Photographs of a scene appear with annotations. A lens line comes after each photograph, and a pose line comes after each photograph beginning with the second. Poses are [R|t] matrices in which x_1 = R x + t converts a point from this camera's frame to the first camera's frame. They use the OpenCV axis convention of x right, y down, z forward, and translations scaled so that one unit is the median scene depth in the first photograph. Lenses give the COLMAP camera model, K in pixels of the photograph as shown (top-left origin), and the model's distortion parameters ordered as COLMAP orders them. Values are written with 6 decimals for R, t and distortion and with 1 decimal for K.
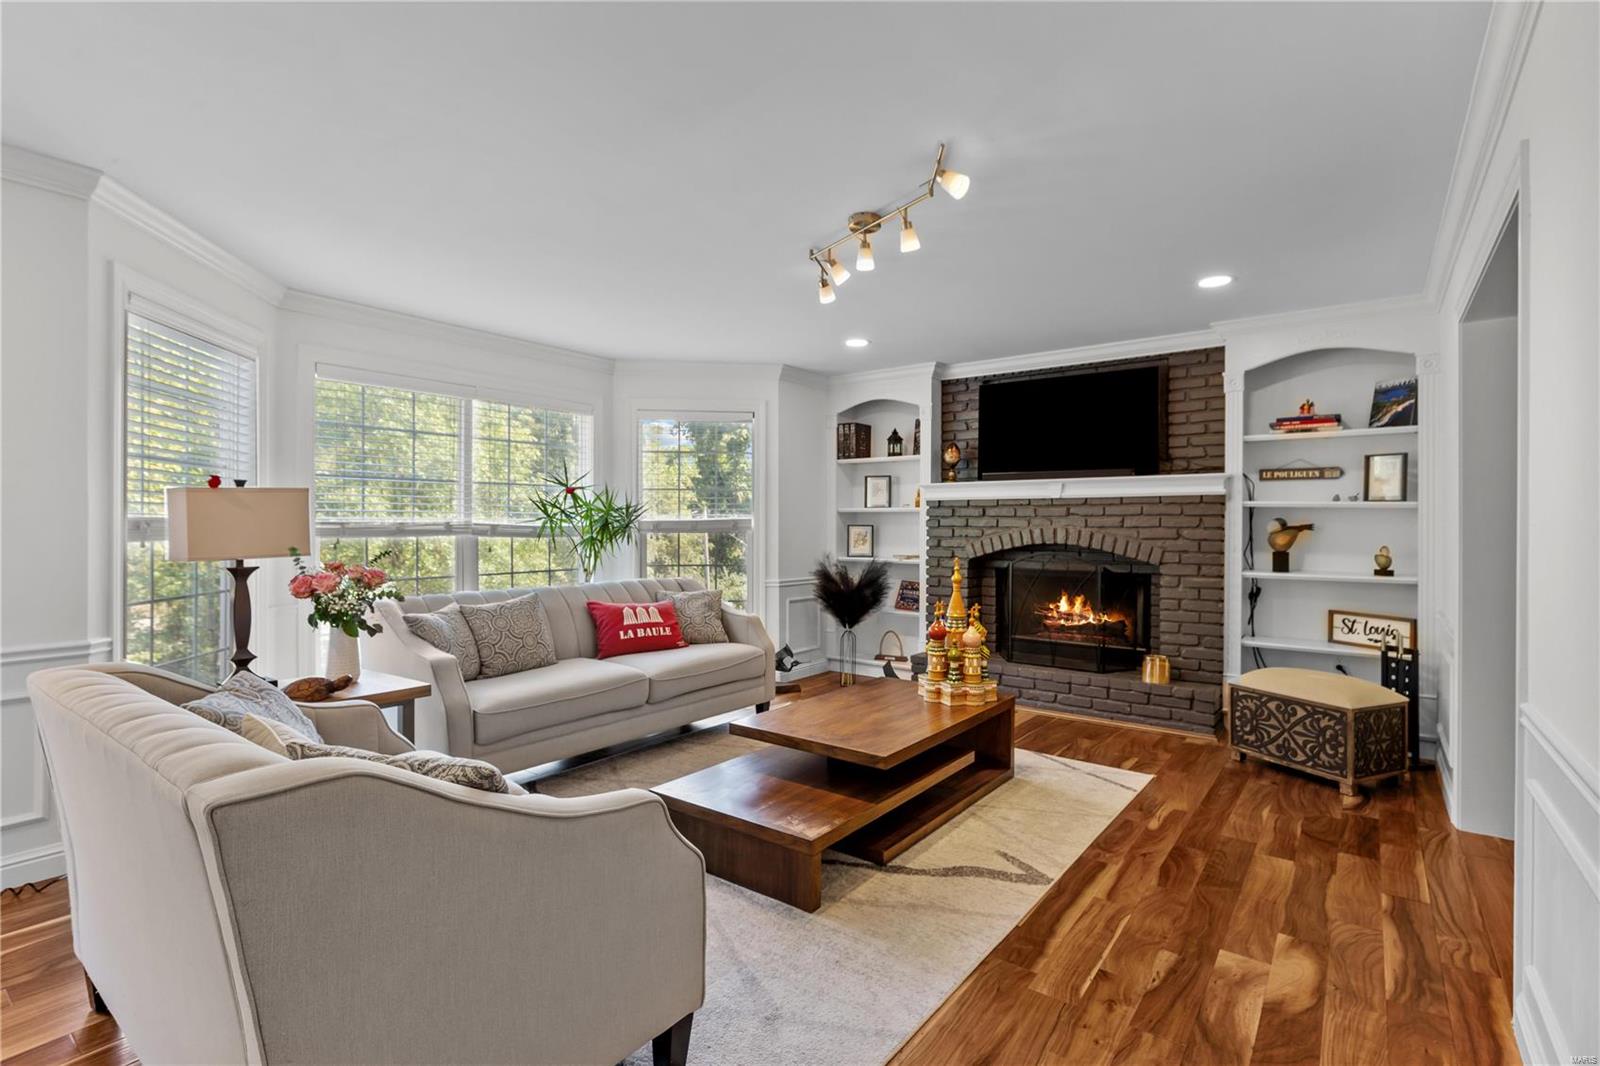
lens RADIAL K [[729.8, 0, 815.3], [0, 729.8, 528.4], [0, 0, 1]] dist [0.011033, -0.001002]
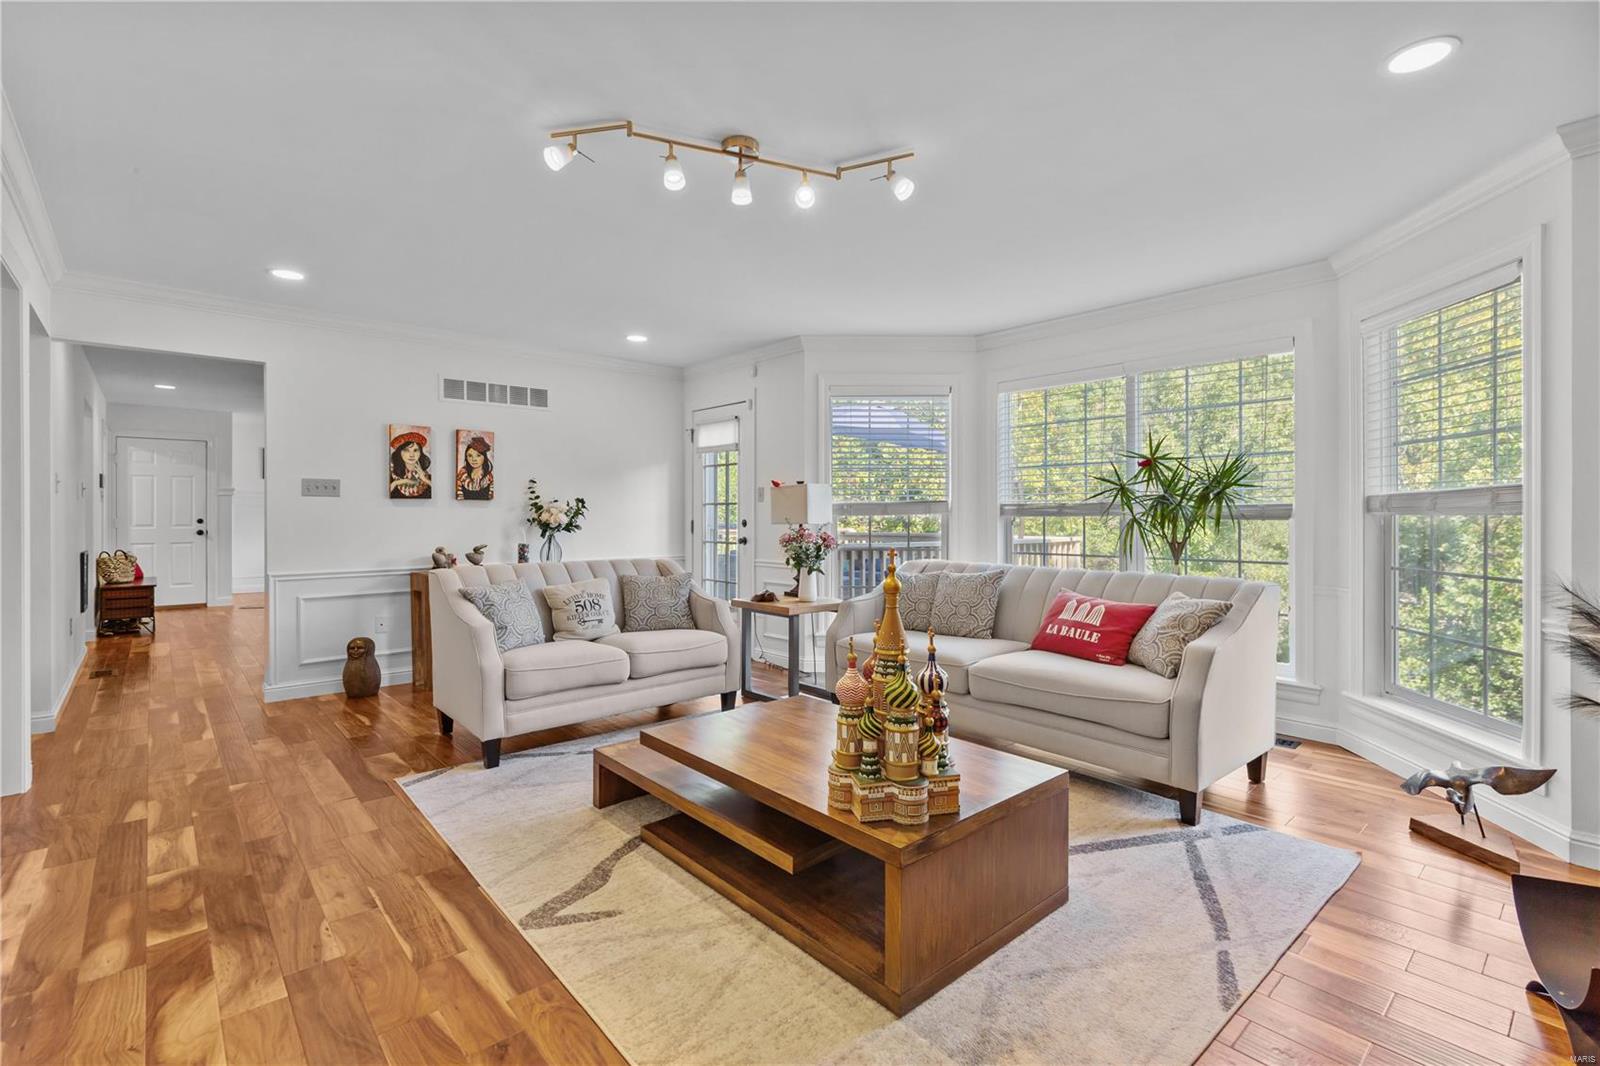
lens RADIAL K [[729.8, 0, 812.3], [0, 729.8, 520.6], [0, 0, 1]] dist [0.011033, -0.001002]
pose [[-0.188662, 0.004558, -0.982032, 1.056528], [-0.006220, 0.999964, 0.005836, 0.022946], [0.982022, 0.007210, -0.188627, 1.461955]]
